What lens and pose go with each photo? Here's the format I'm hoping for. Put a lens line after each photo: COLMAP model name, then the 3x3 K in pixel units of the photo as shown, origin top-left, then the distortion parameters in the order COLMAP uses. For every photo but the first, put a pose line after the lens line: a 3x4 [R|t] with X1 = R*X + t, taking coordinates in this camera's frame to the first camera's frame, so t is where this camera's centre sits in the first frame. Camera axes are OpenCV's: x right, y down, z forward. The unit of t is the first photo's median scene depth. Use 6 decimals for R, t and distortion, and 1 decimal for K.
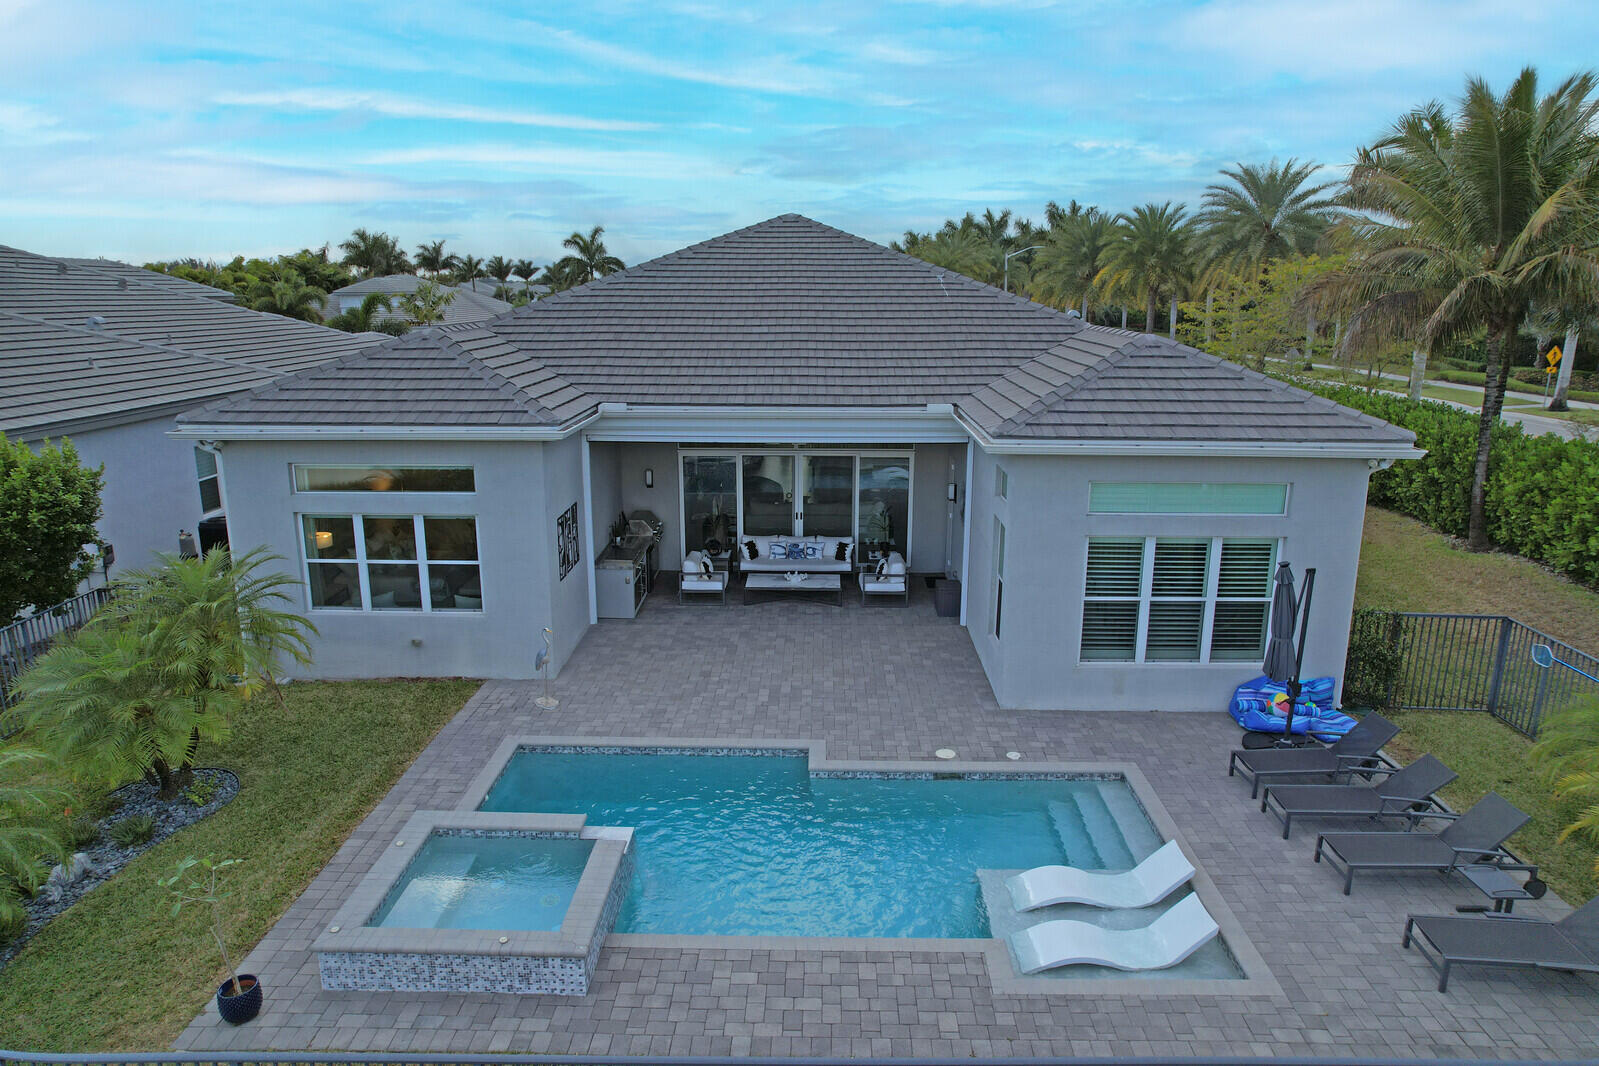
lens RADIAL K [[1017.9, 0, 817.7], [0, 1017.9, 533.2], [0, 0, 1]] dist [-0.070953, 0.062685]
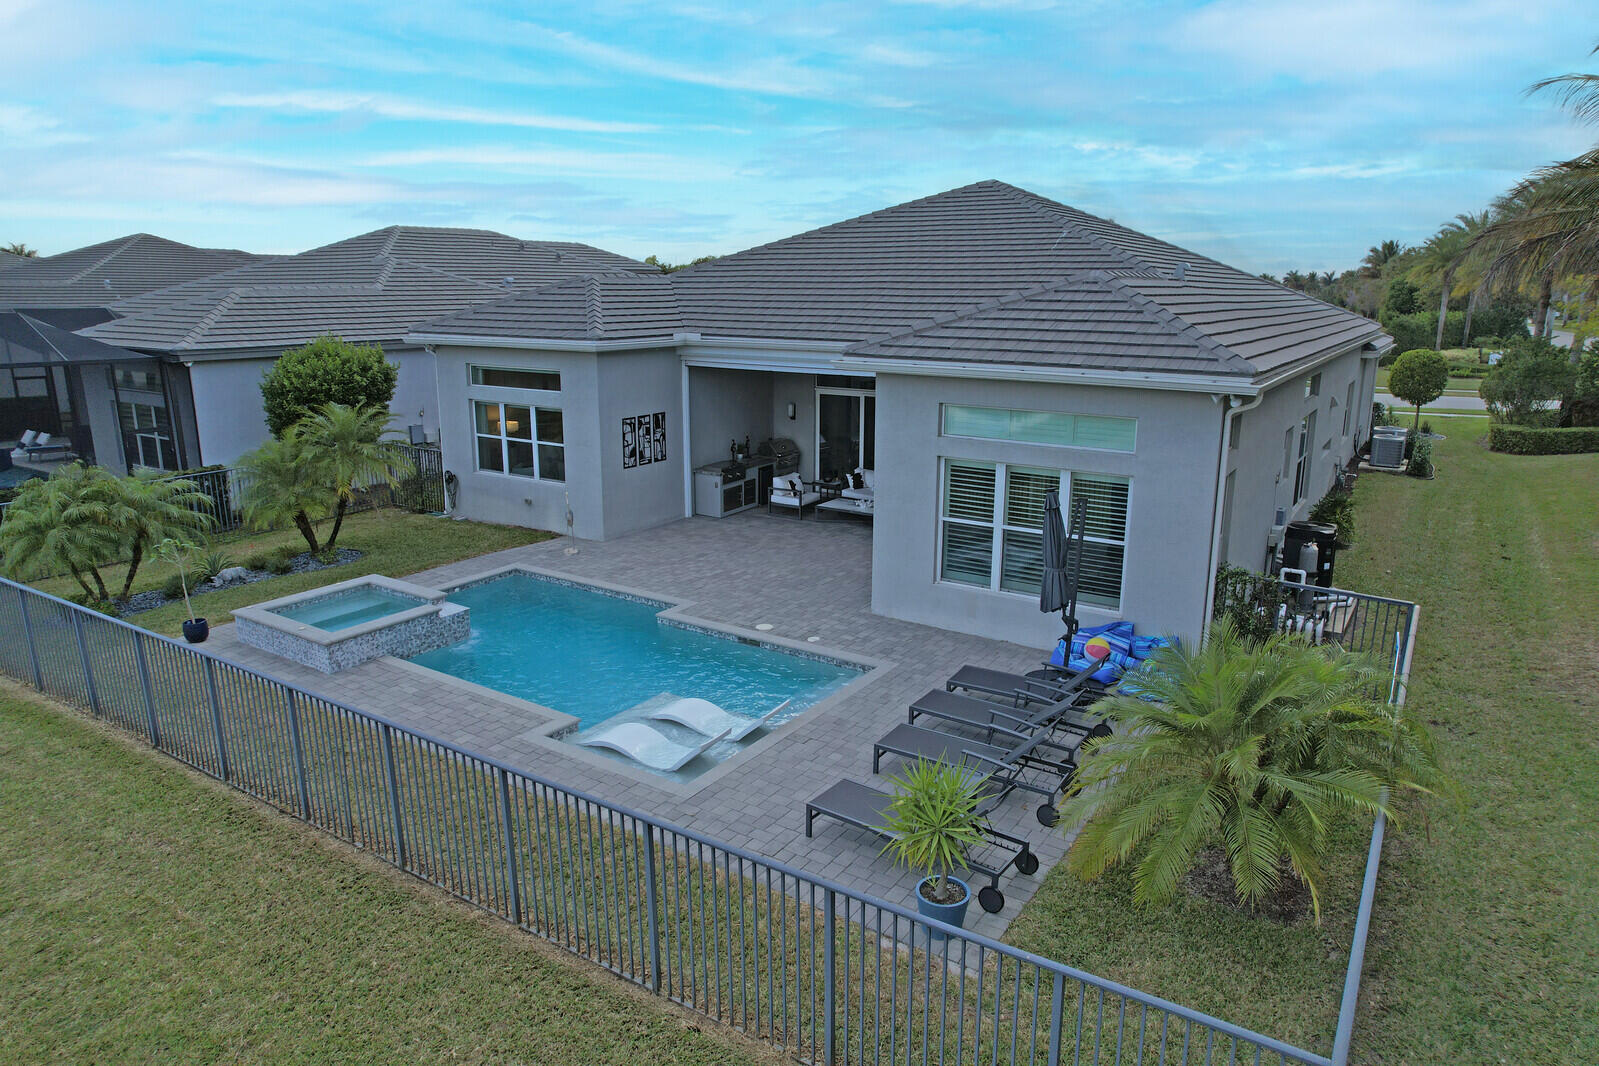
lens RADIAL K [[1017.9, 0, 817.7], [0, 1017.9, 533.2], [0, 0, 1]] dist [-0.070953, 0.062685]
pose [[0.848987, 0.126108, -0.513146, 0.637855], [-0.126790, 0.991352, 0.033858, 0.055580], [0.512977, 0.036317, 0.857633, 0.032848]]
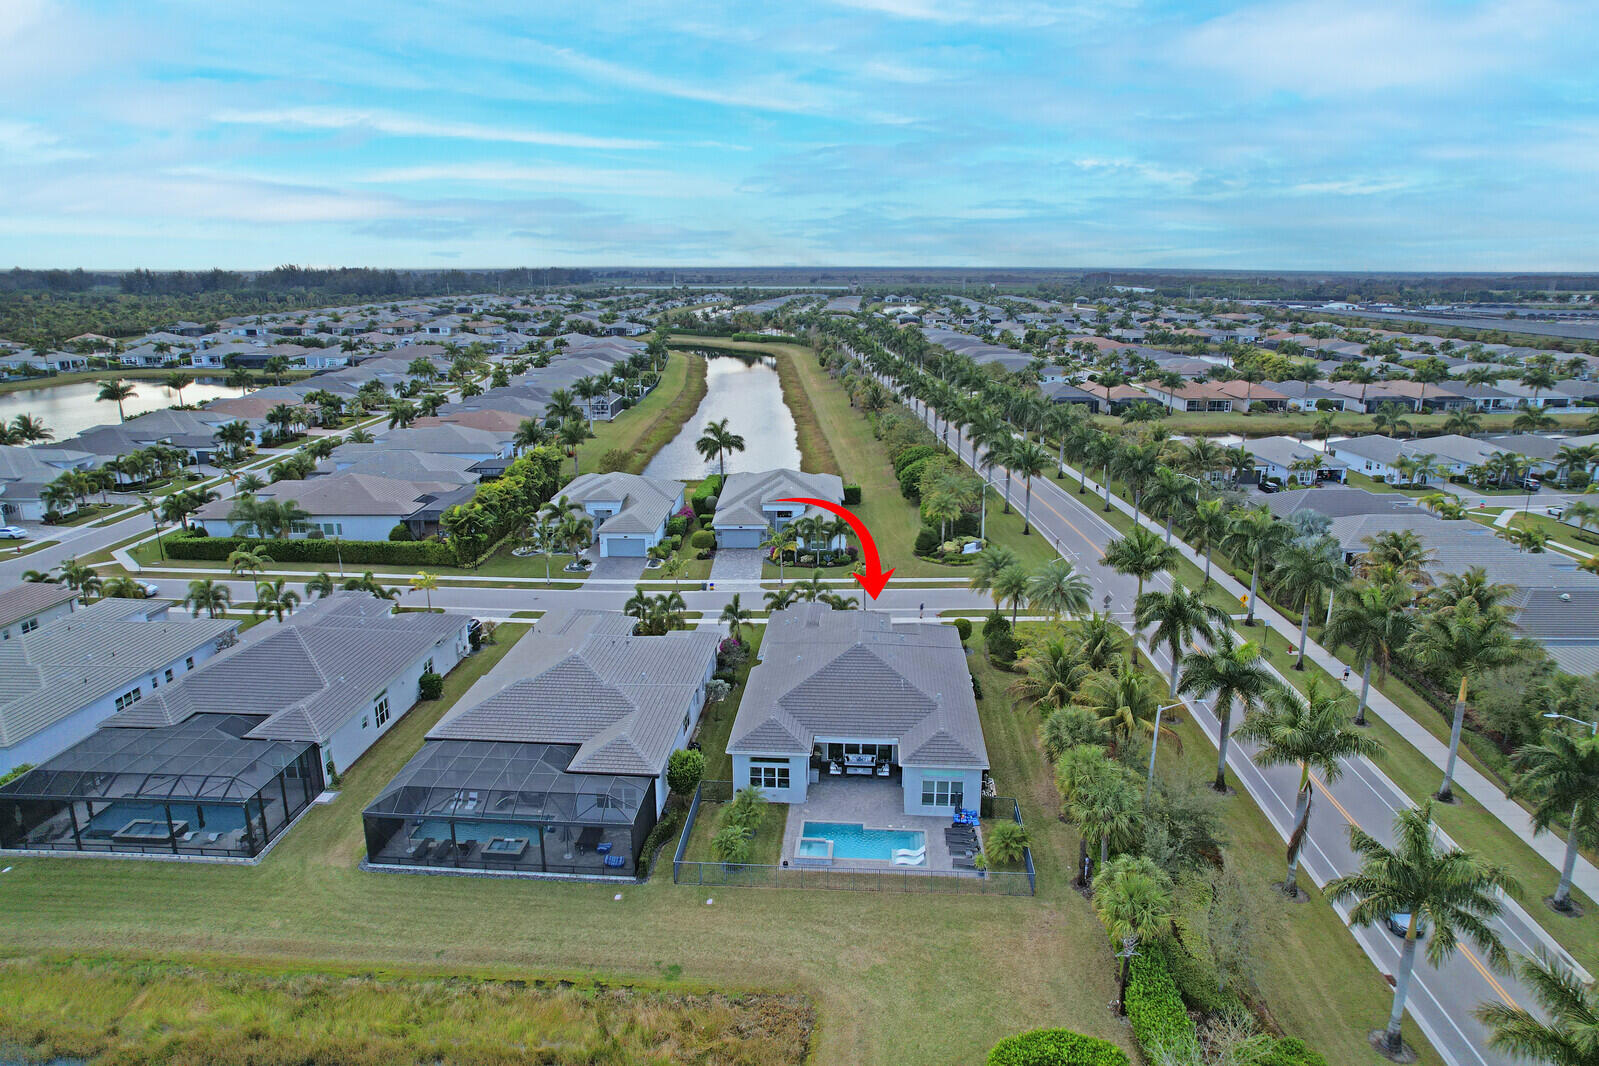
lens RADIAL K [[1017.9, 0, 817.7], [0, 1017.9, 533.2], [0, 0, 1]] dist [-0.070953, 0.062685]
pose [[0.998521, 0.011554, -0.053117, 0.013822], [-0.010292, 0.999660, 0.023975, -1.145045], [0.053376, -0.023393, 0.998300, -3.389377]]
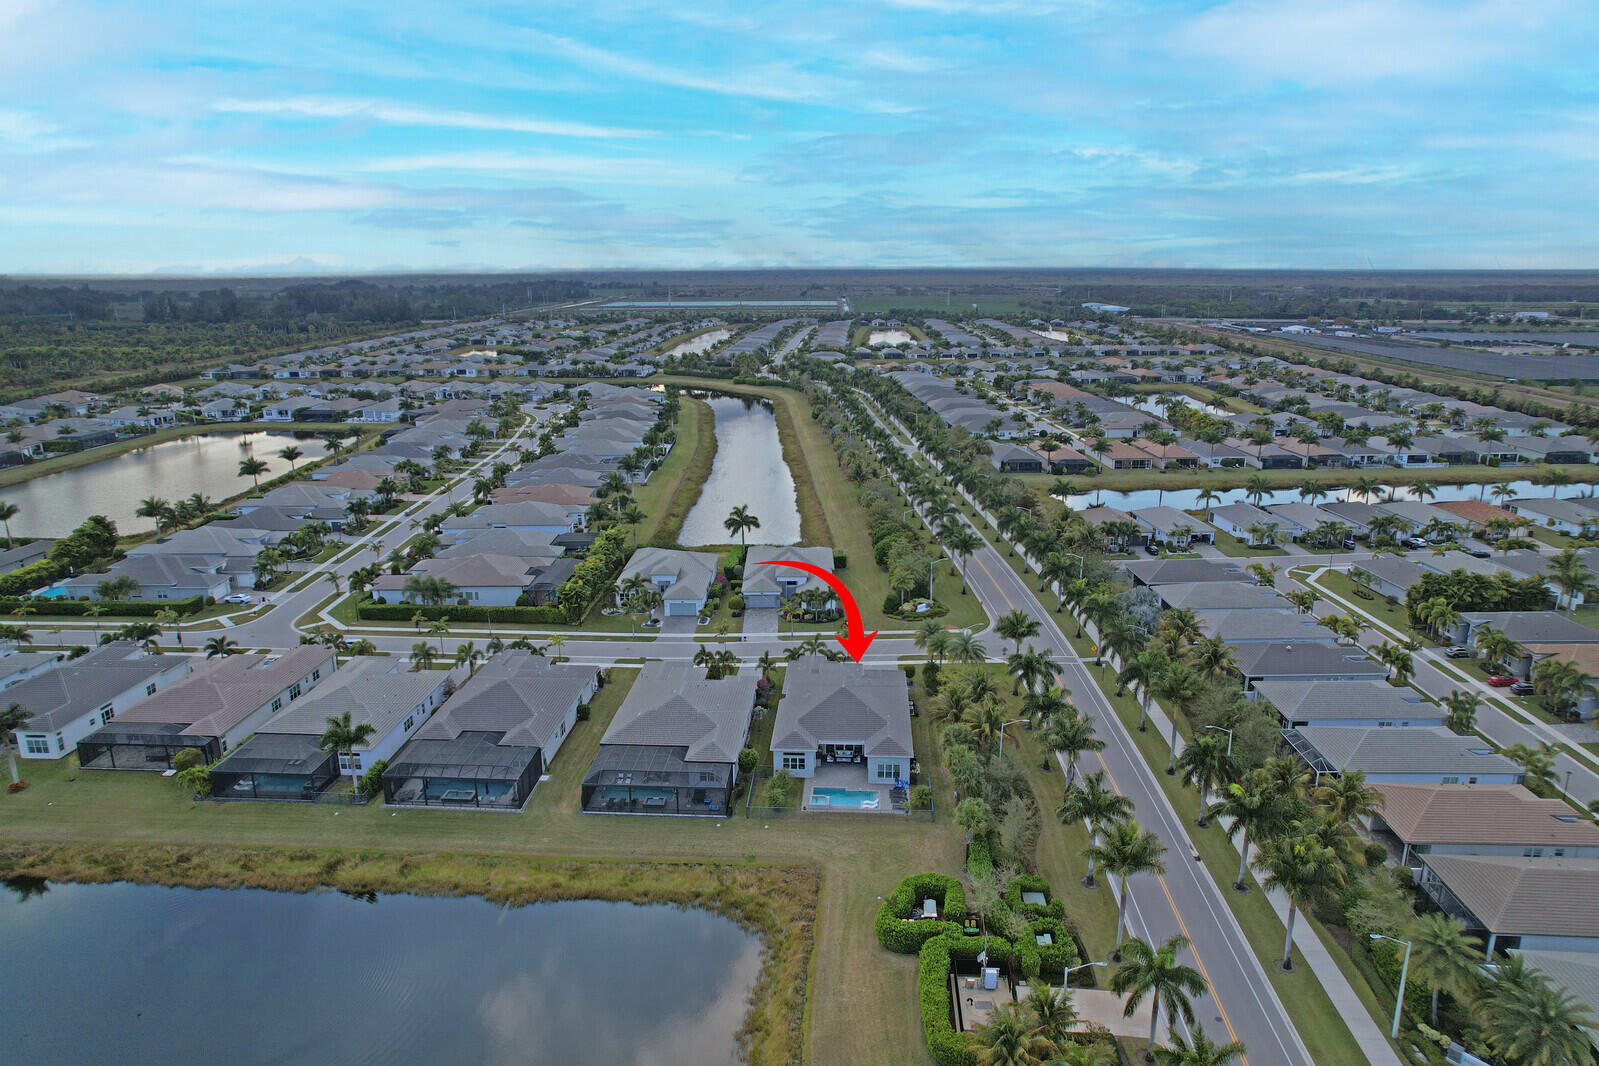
lens RADIAL K [[1017.9, 0, 817.7], [0, 1017.9, 533.2], [0, 0, 1]] dist [-0.070953, 0.062685]
pose [[0.999024, 0.003887, -0.043997, 0.114804], [-0.002809, 0.999695, 0.024526, -1.989368], [0.044079, -0.024379, 0.998731, -6.965233]]
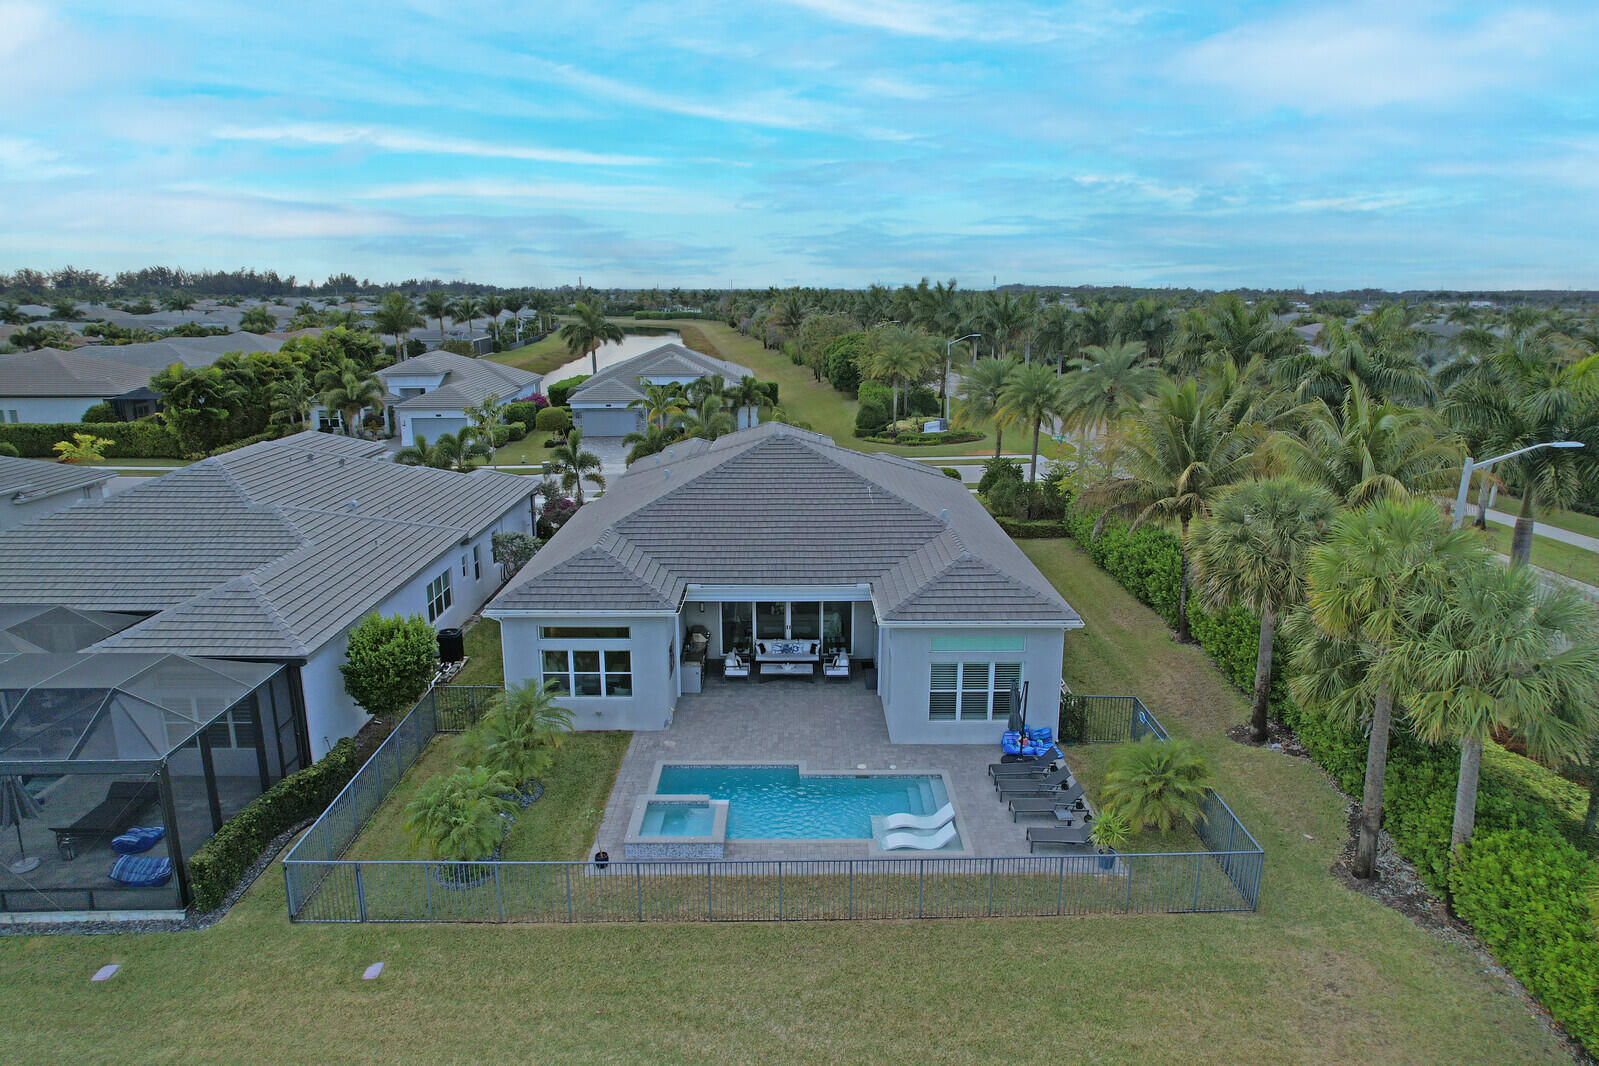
lens RADIAL K [[1017.9, 0, 817.7], [0, 1017.9, 533.2], [0, 0, 1]] dist [-0.070953, 0.062685]
pose [[0.999578, -0.007223, 0.028122, -0.022421], [0.007224, 0.999974, 0.000056, -0.241052], [-0.028121, 0.000147, 0.999605, -0.996511]]
